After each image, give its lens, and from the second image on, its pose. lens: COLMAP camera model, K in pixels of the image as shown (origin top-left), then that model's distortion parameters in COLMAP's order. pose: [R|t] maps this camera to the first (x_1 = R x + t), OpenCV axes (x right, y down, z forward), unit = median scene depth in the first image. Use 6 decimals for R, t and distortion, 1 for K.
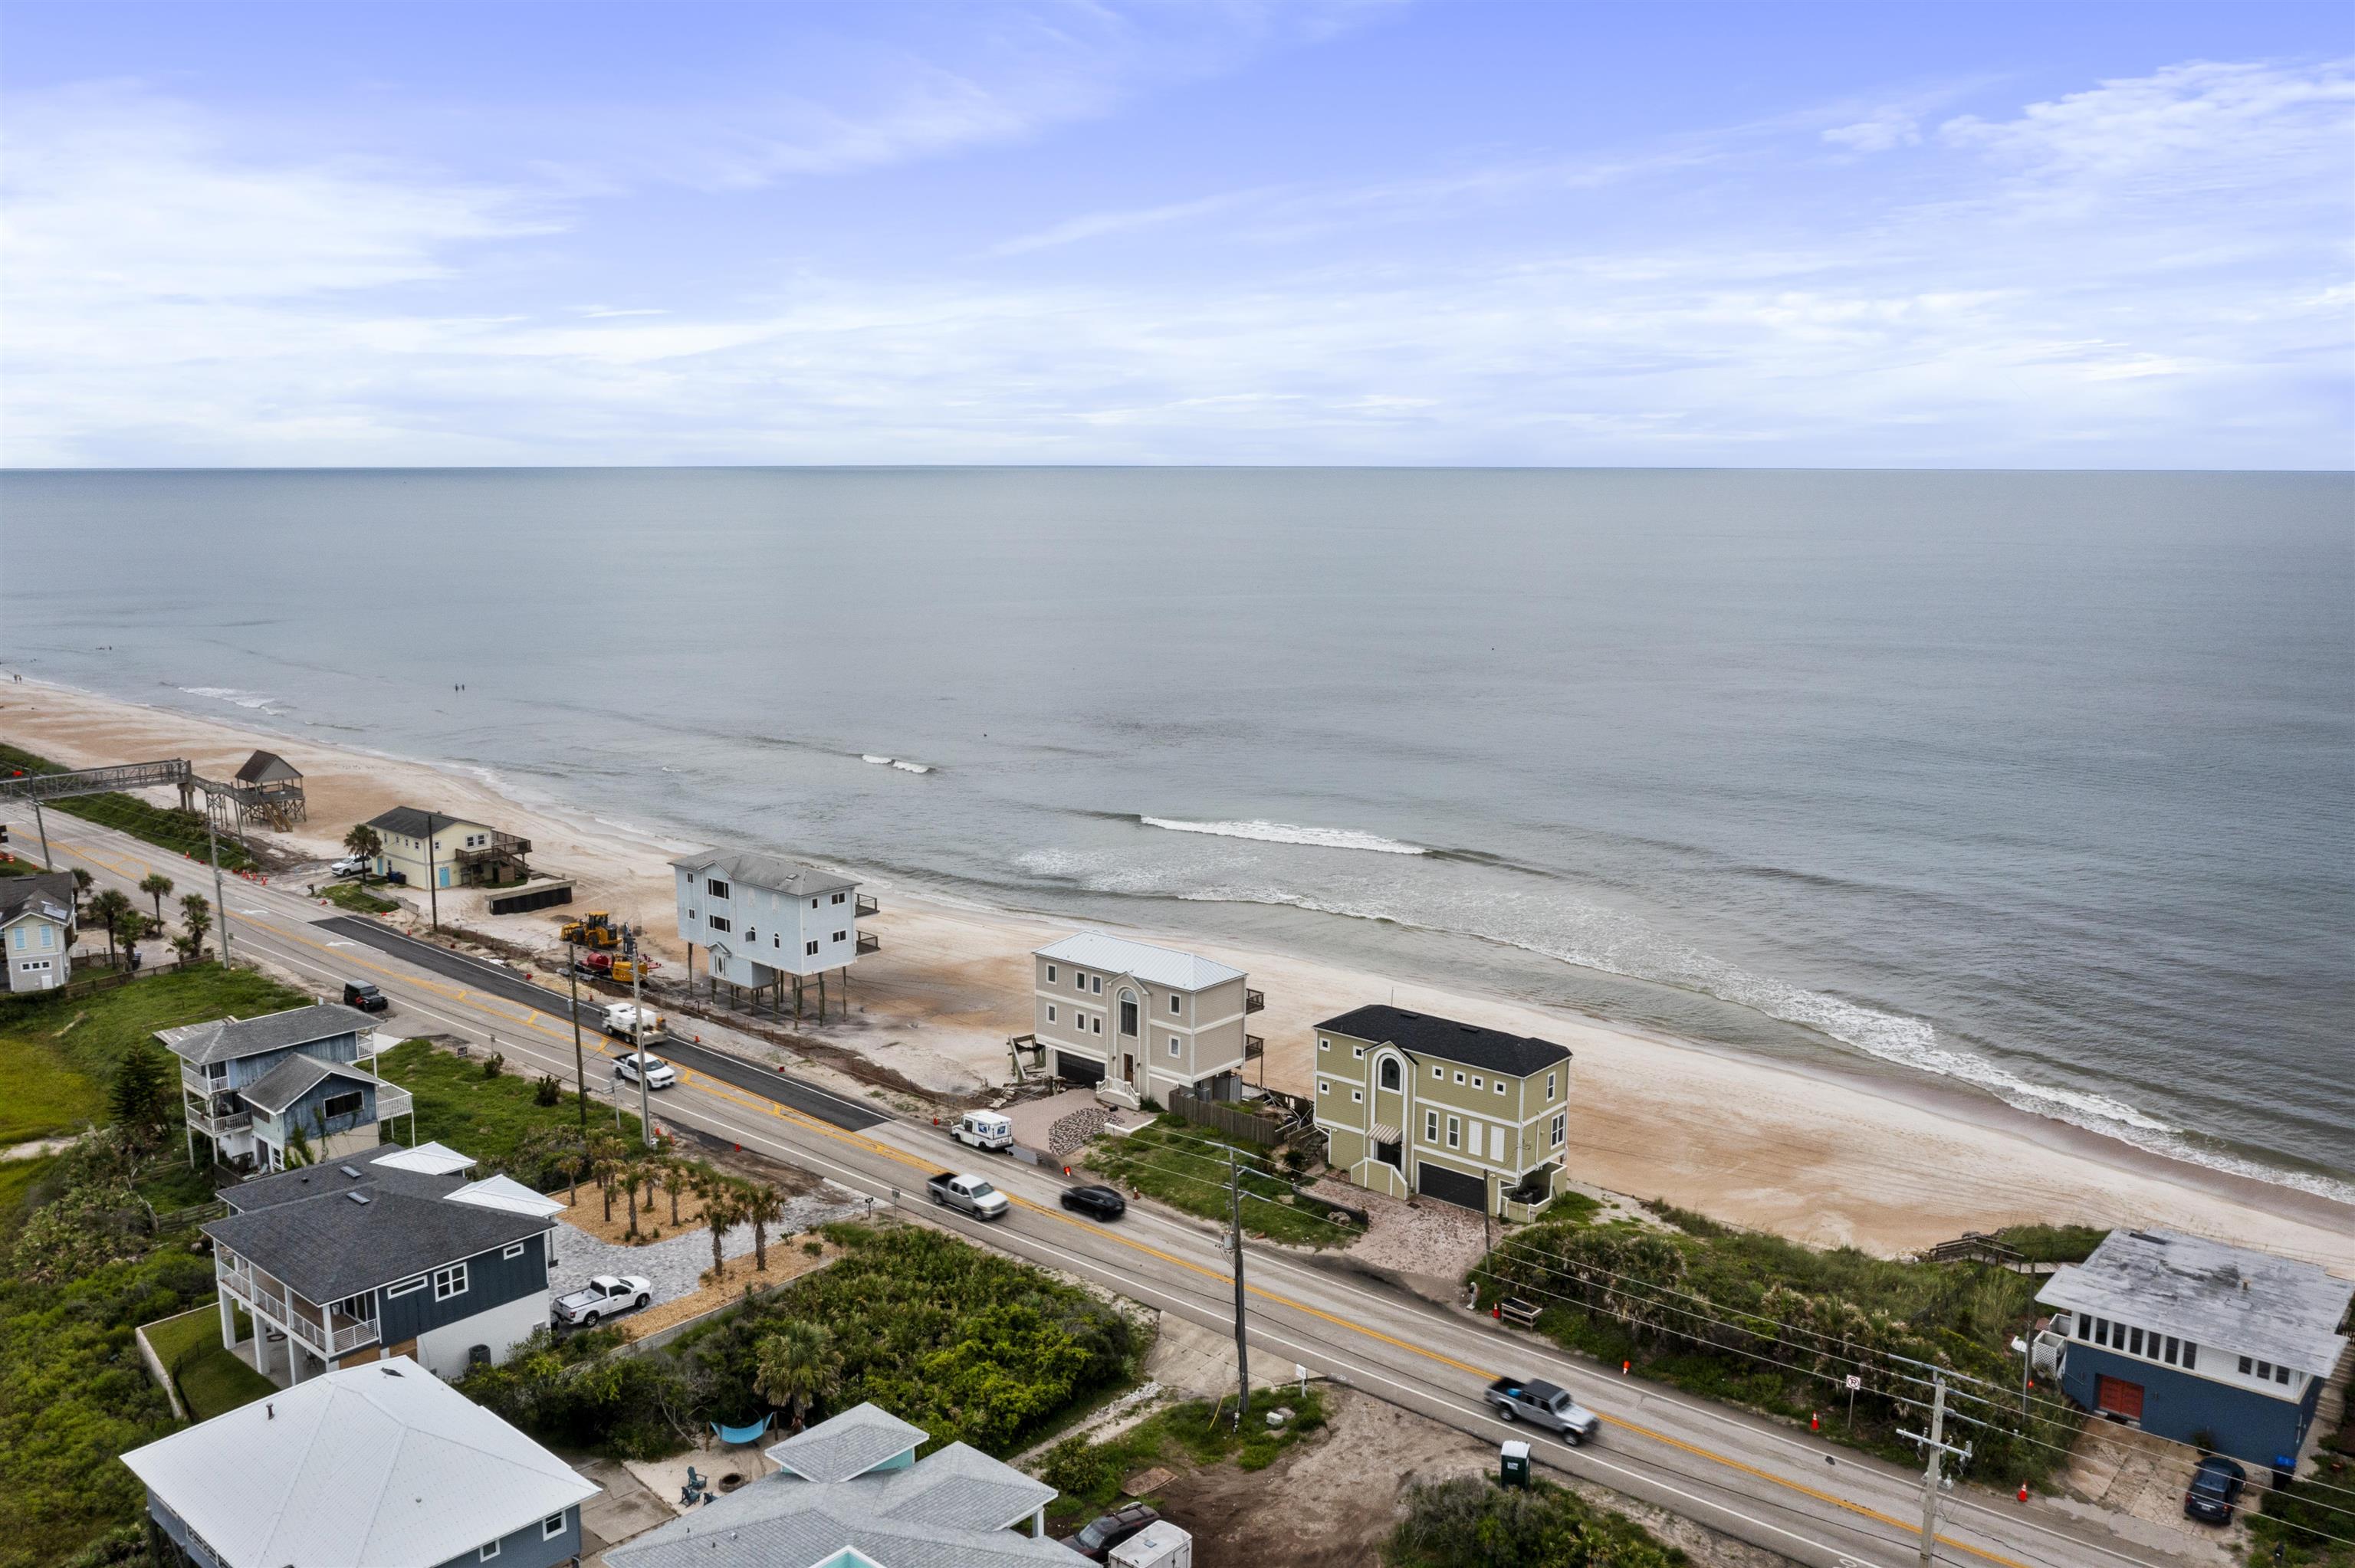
lens RADIAL K [[1856.1, 0, 1177.5], [0, 1856.1, 784.0], [0, 0, 1]] dist [-0.006819, 0.001159]
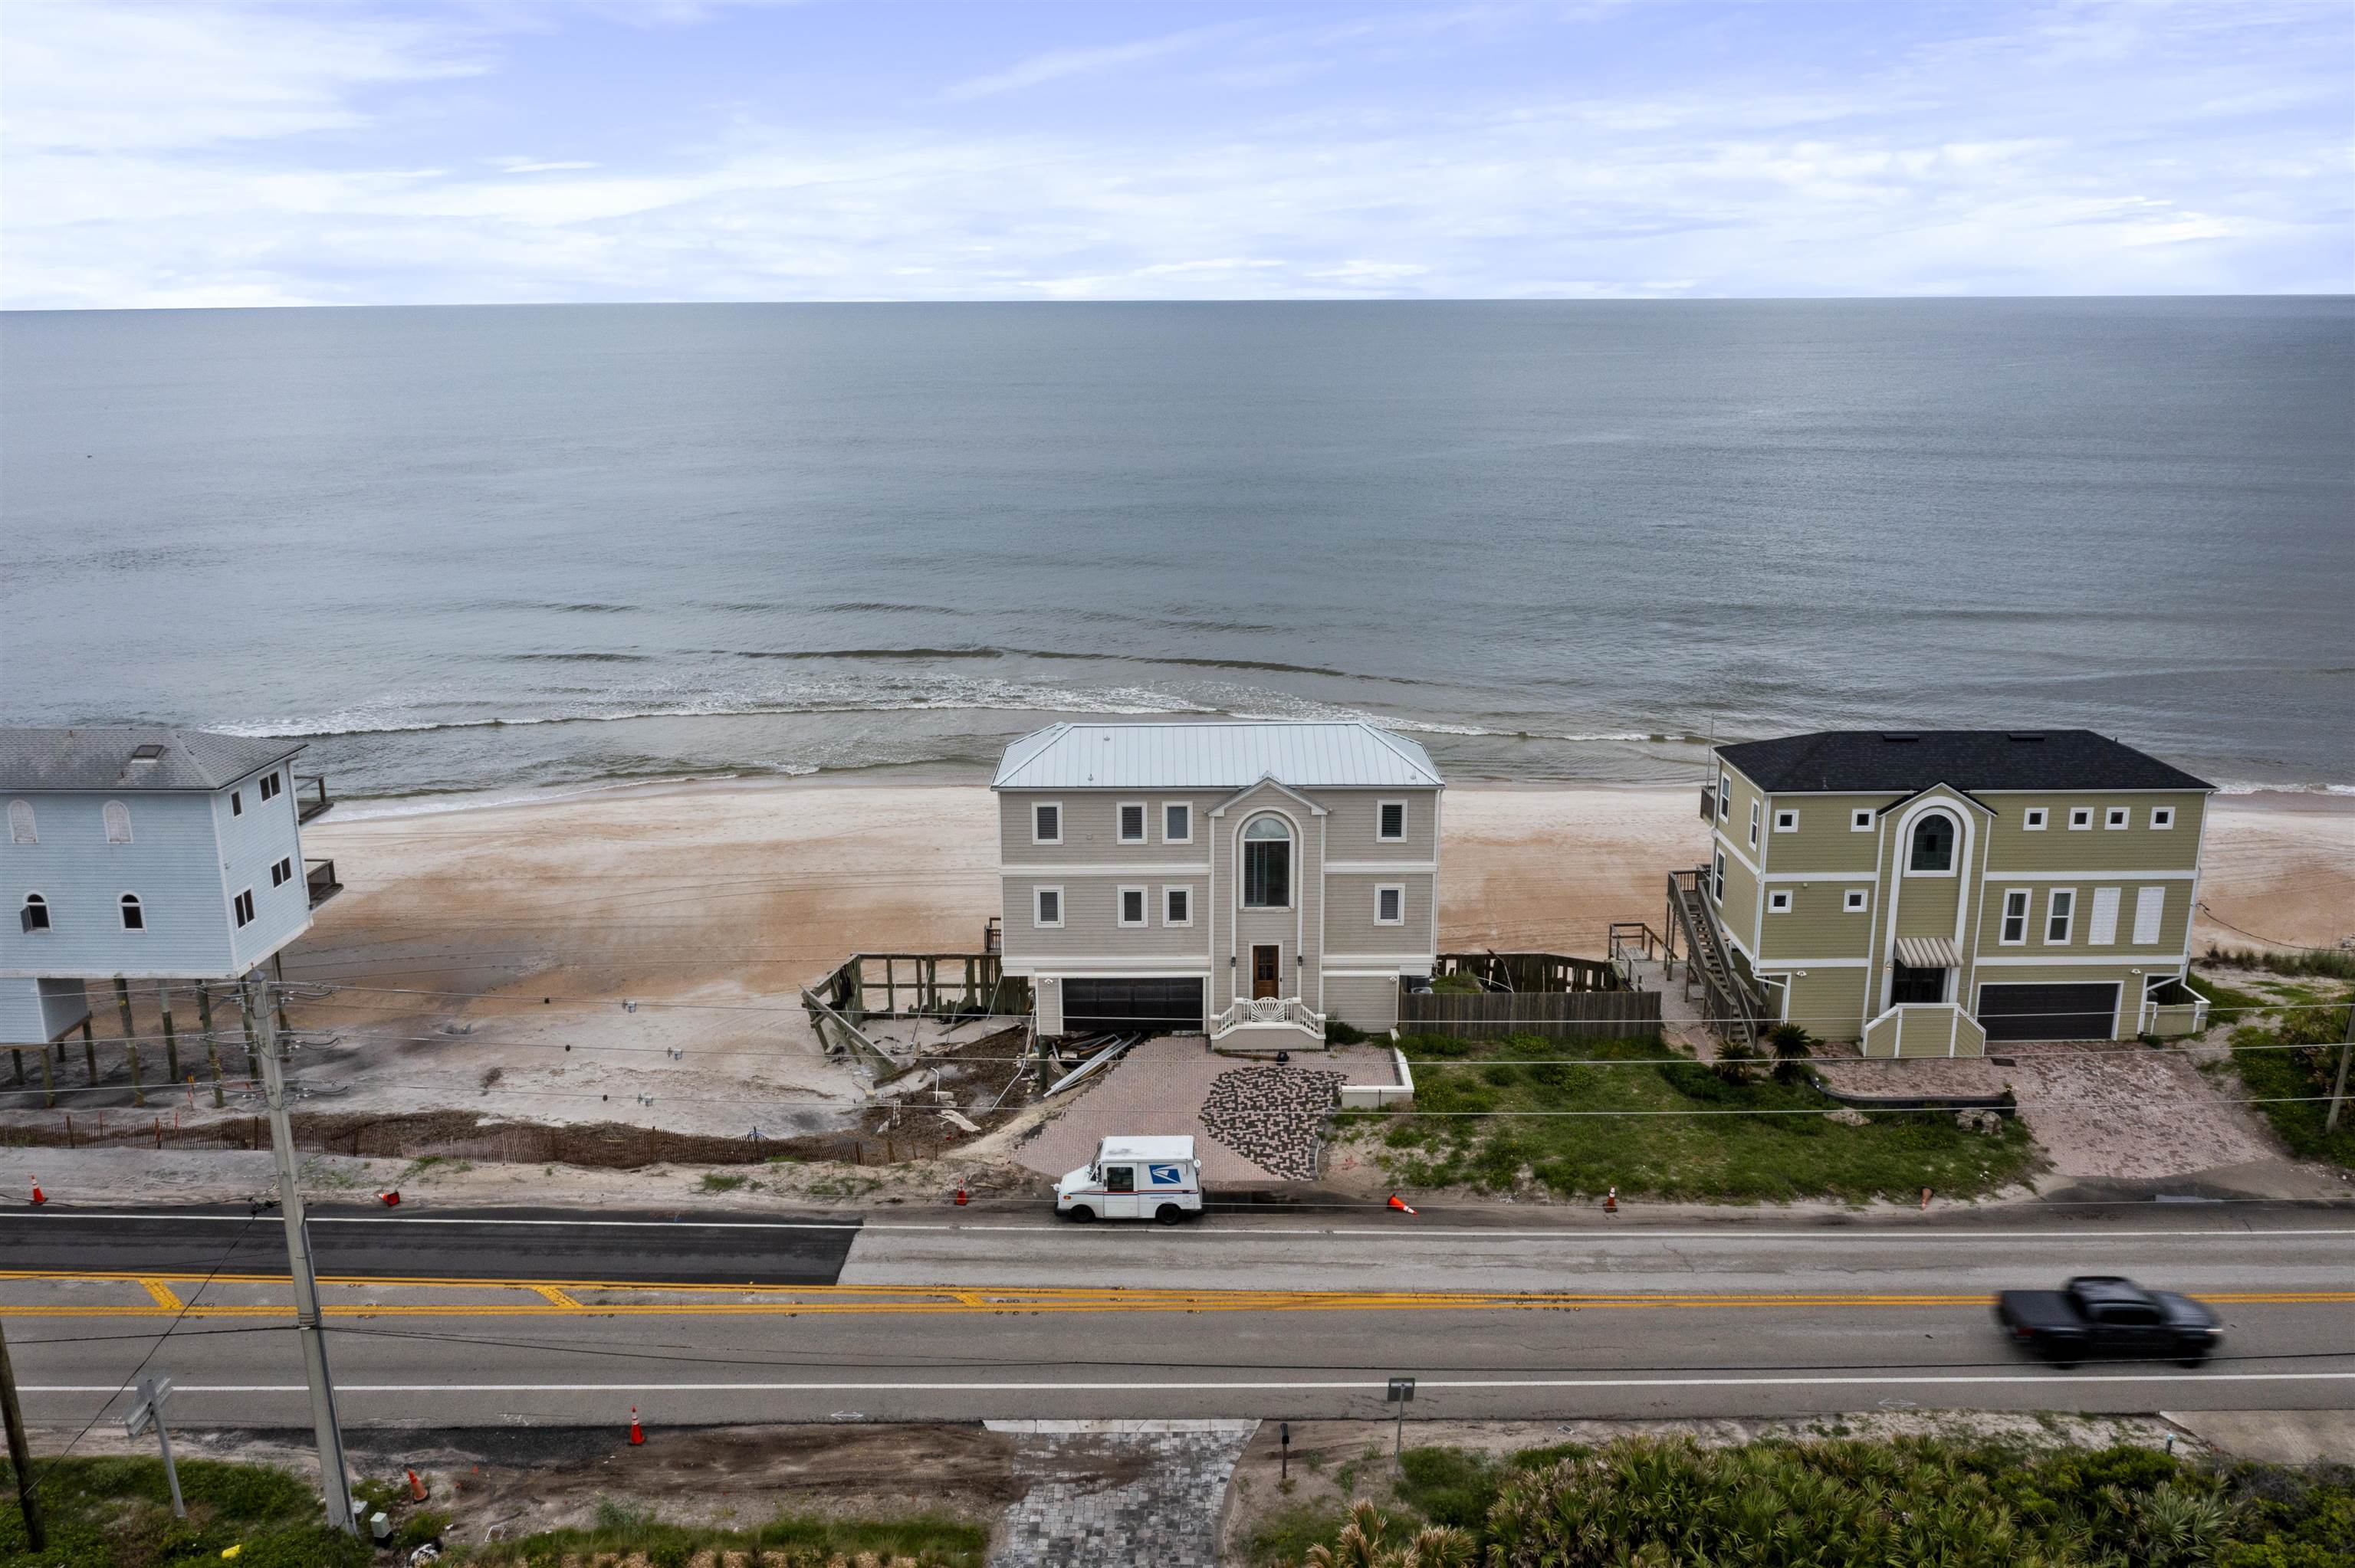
lens RADIAL K [[1860.2, 0, 1177.5], [0, 1860.2, 784.0], [0, 0, 1]] dist [-0.018255, -0.001957]
pose [[0.758492, -0.171951, 0.628588, -0.341491], [0.118802, 0.984883, 0.126063, 0.037550], [-0.640763, -0.020940, 0.767453, 0.624501]]
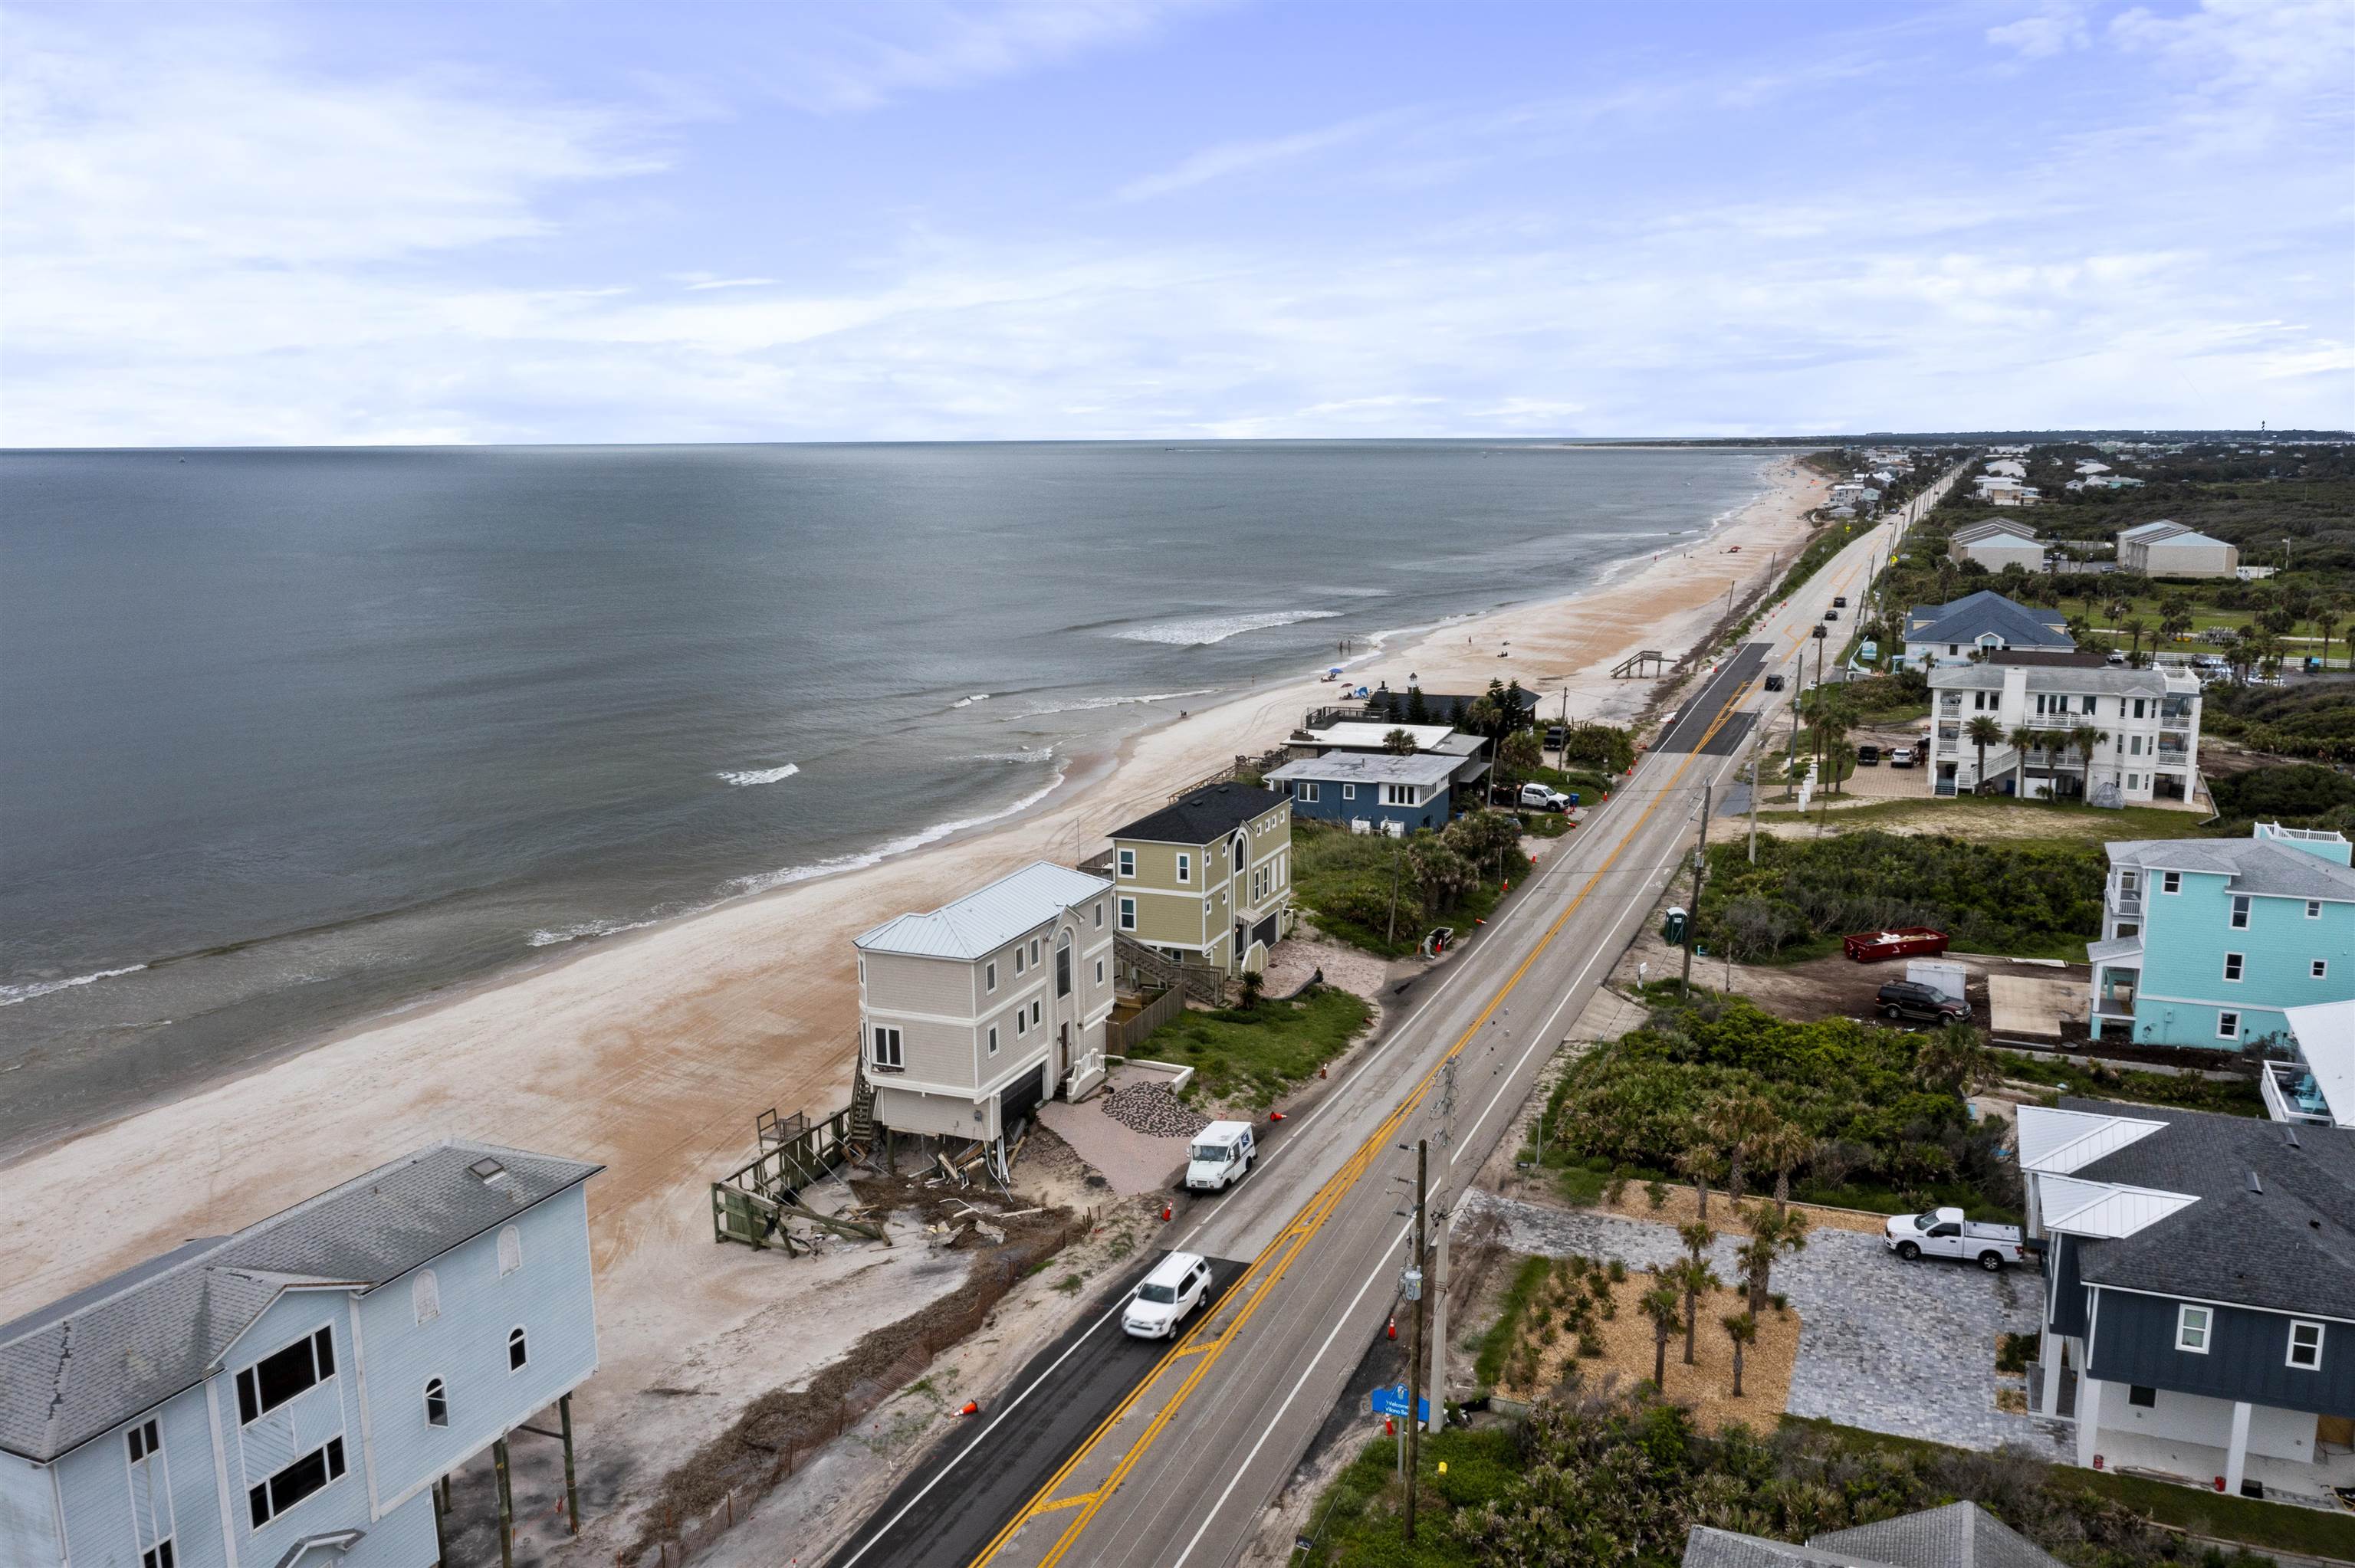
lens RADIAL K [[1856.1, 0, 1177.5], [0, 1856.1, 784.0], [0, 0, 1]] dist [-0.006819, 0.001159]
pose [[-0.312321, -0.177072, 0.933328, -0.671070], [0.167097, 0.956917, 0.237463, -0.100388], [-0.935165, 0.230121, -0.269277, 1.108401]]
